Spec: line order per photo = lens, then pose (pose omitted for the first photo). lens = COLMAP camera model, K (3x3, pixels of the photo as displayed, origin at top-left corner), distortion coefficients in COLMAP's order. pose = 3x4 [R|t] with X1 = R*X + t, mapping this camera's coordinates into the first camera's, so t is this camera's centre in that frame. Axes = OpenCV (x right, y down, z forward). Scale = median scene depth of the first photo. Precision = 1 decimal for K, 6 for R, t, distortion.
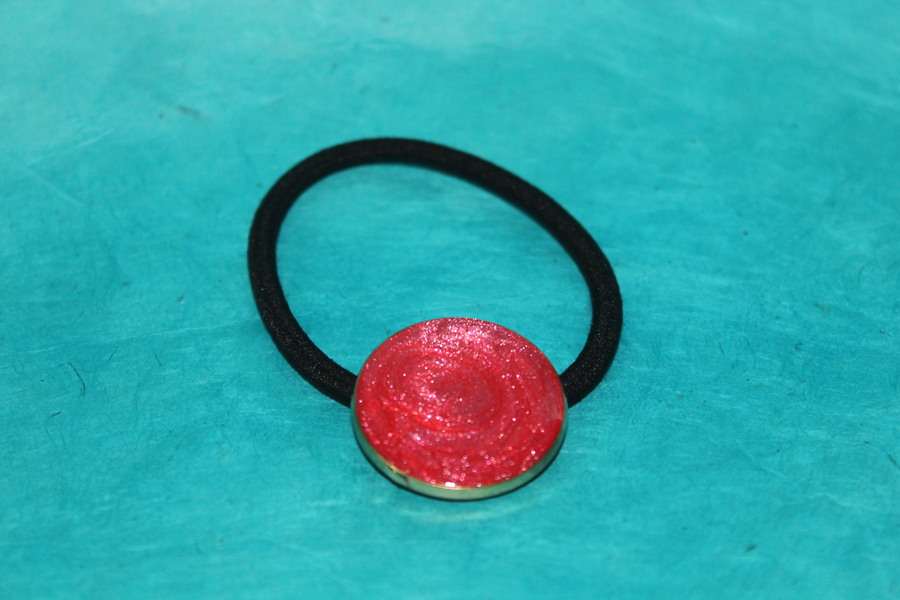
lens RADIAL K [[2771.4, 0, 450.0], [0, 2771.4, 300.0], [0, 0, 1]] dist [0.084408, 0.433399]
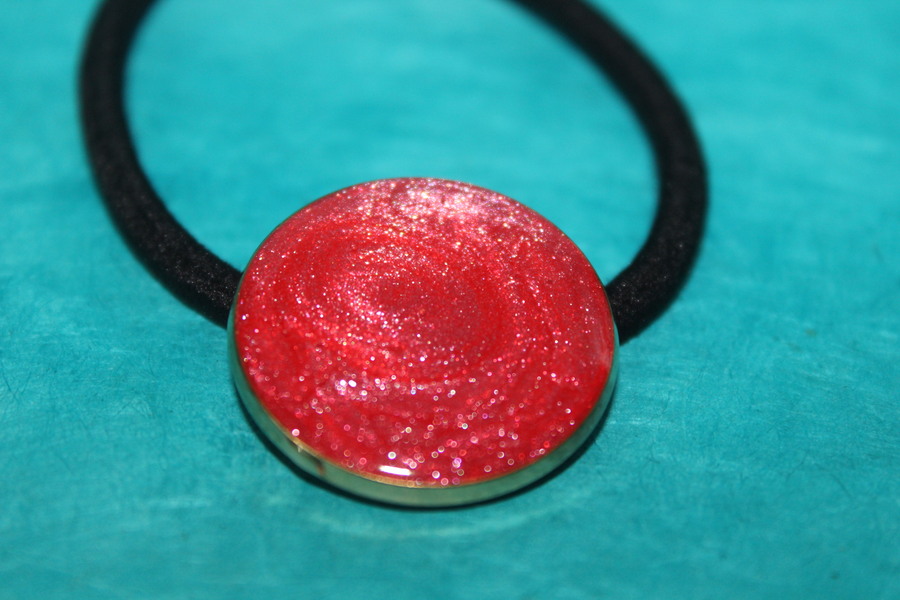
lens RADIAL K [[2771.4, 0, 450.0], [0, 2771.4, 300.0], [0, 0, 1]] dist [0.084408, 0.433399]
pose [[0.999255, 0.037292, 0.009931, 0.002778], [-0.037472, 0.999126, 0.018520, 0.021067], [-0.009232, -0.018879, 0.999779, 0.444730]]
